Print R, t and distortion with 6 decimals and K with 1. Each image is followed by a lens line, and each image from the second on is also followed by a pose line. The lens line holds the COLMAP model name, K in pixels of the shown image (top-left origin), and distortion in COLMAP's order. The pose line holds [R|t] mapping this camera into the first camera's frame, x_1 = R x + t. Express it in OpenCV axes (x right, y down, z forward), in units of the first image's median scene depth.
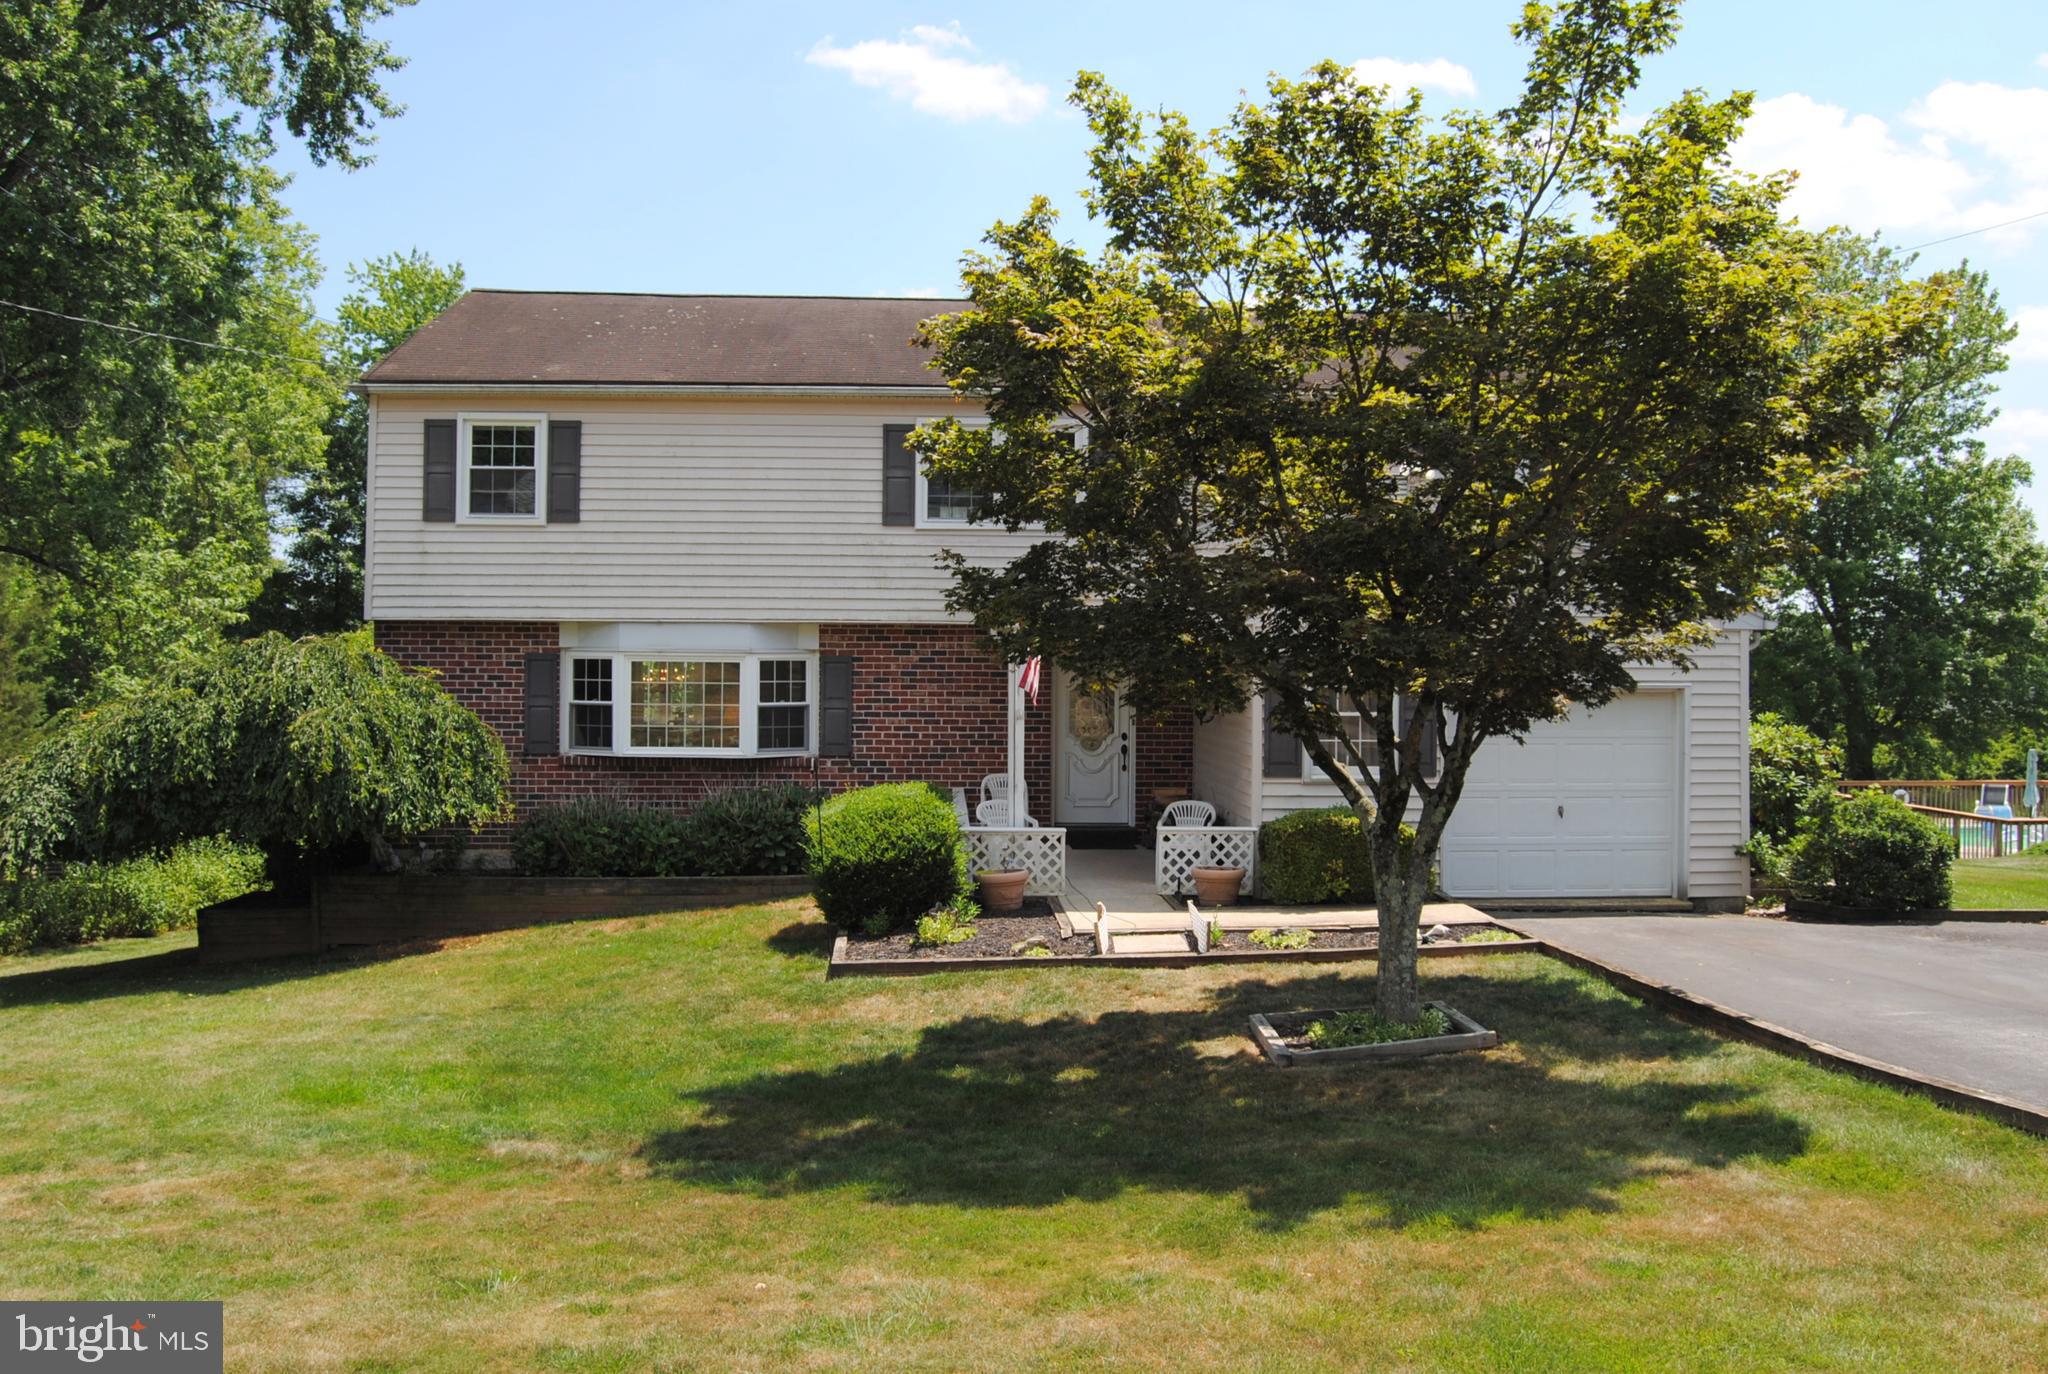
lens RADIAL K [[1688.5, 0, 1042.8], [0, 1688.5, 692.4], [0, 0, 1]] dist [-0.095702, 0.022205]
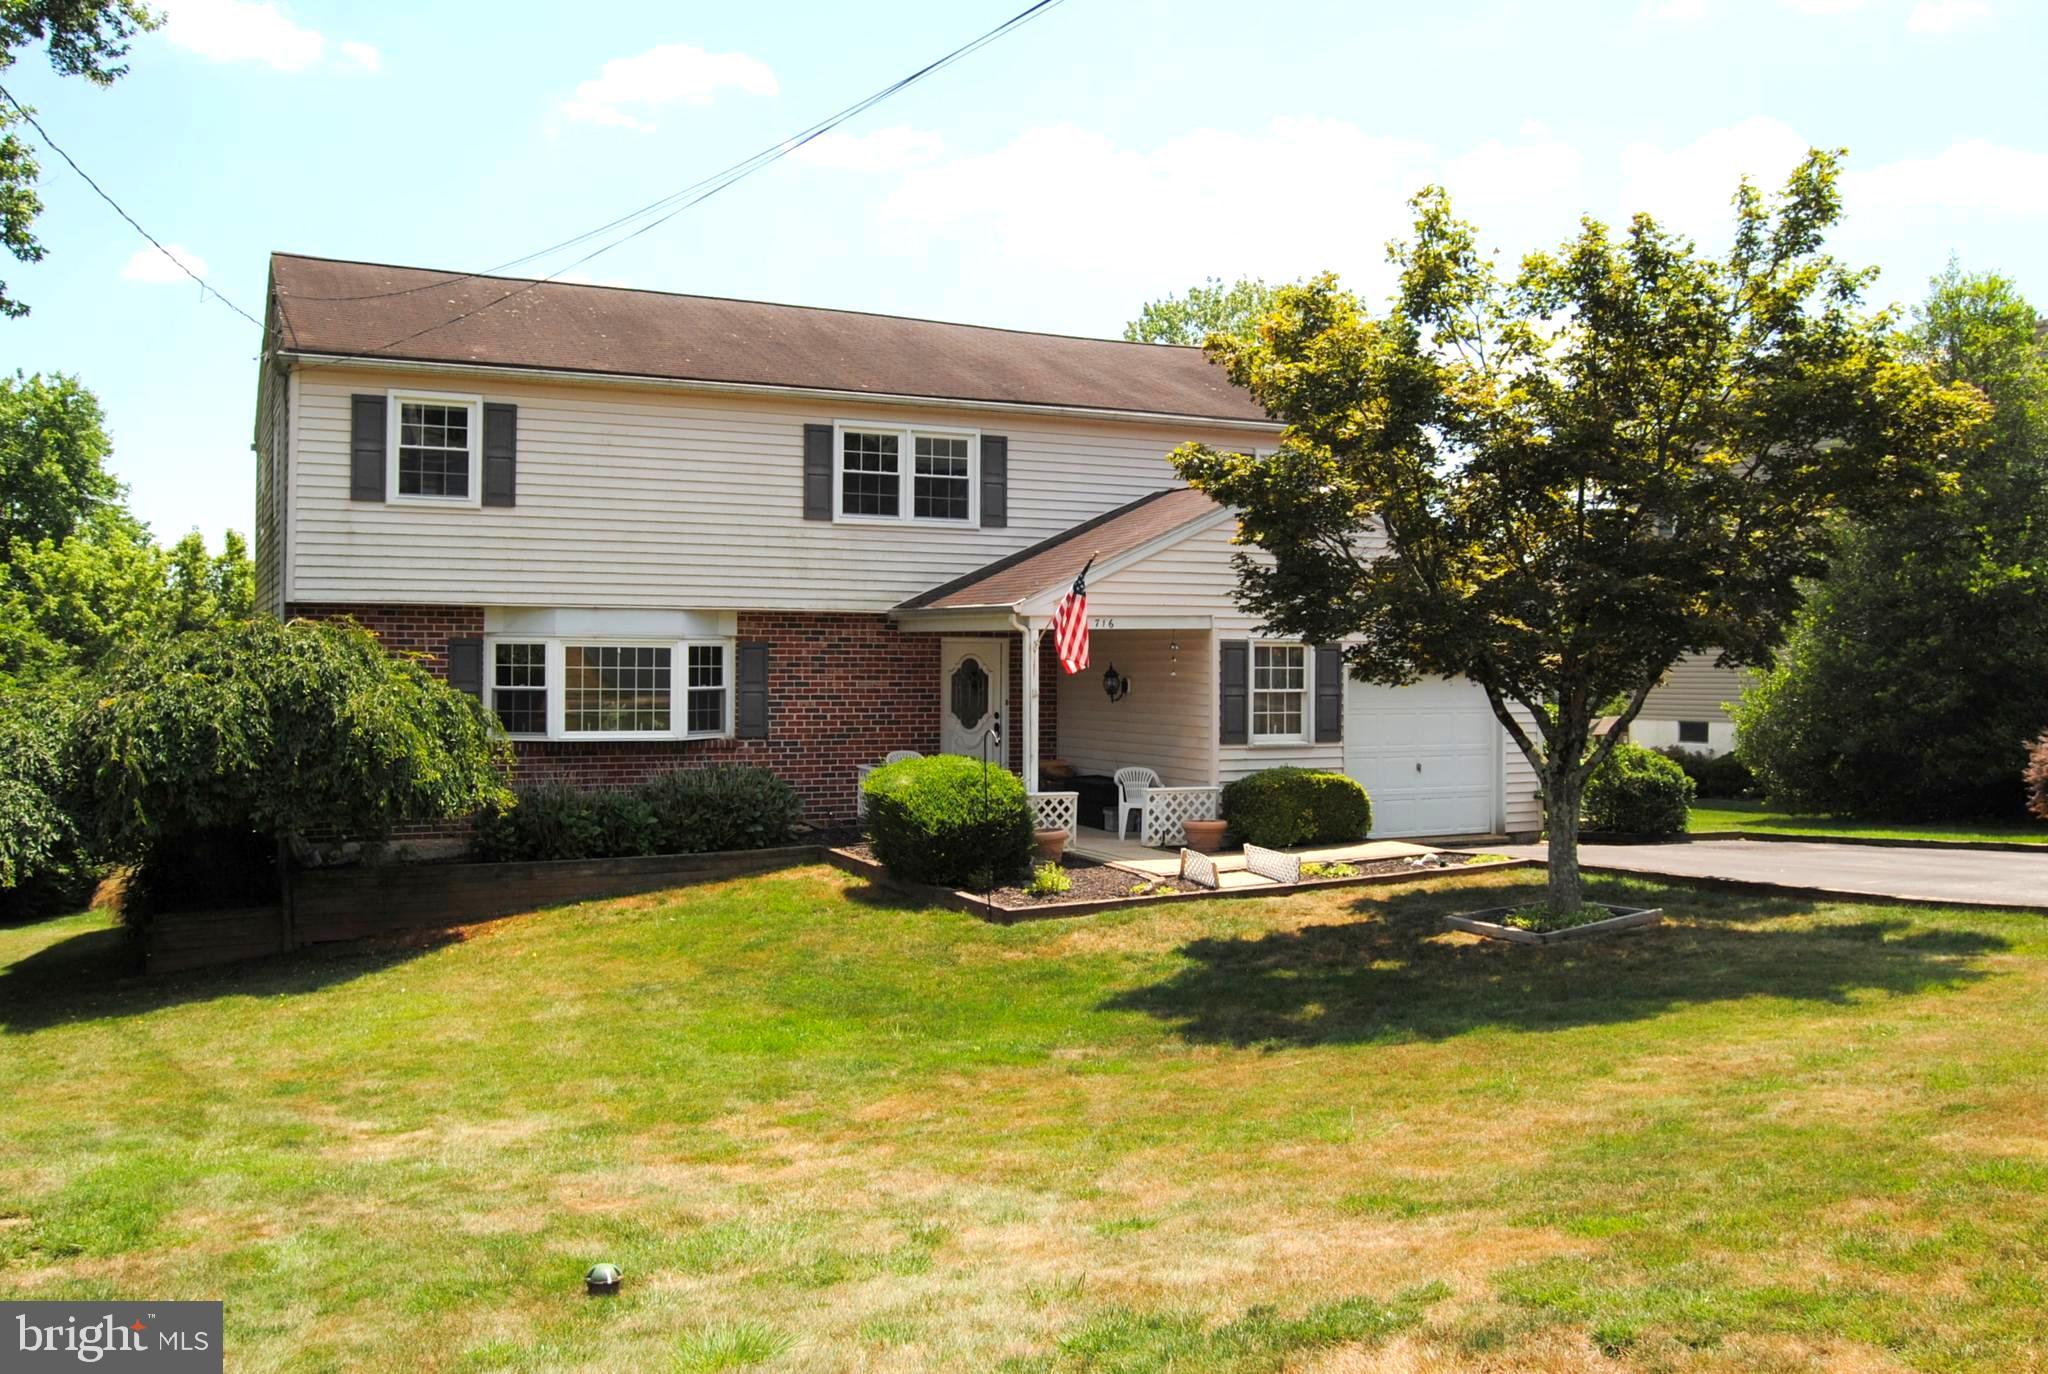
lens RADIAL K [[1688.5, 0, 1042.8], [0, 1688.5, 692.4], [0, 0, 1]] dist [-0.095702, 0.022205]
pose [[0.920946, -0.007939, 0.389609, -0.375705], [0.007109, 0.999968, 0.003572, 0.007476], [-0.389625, -0.000520, 0.920973, -0.036547]]
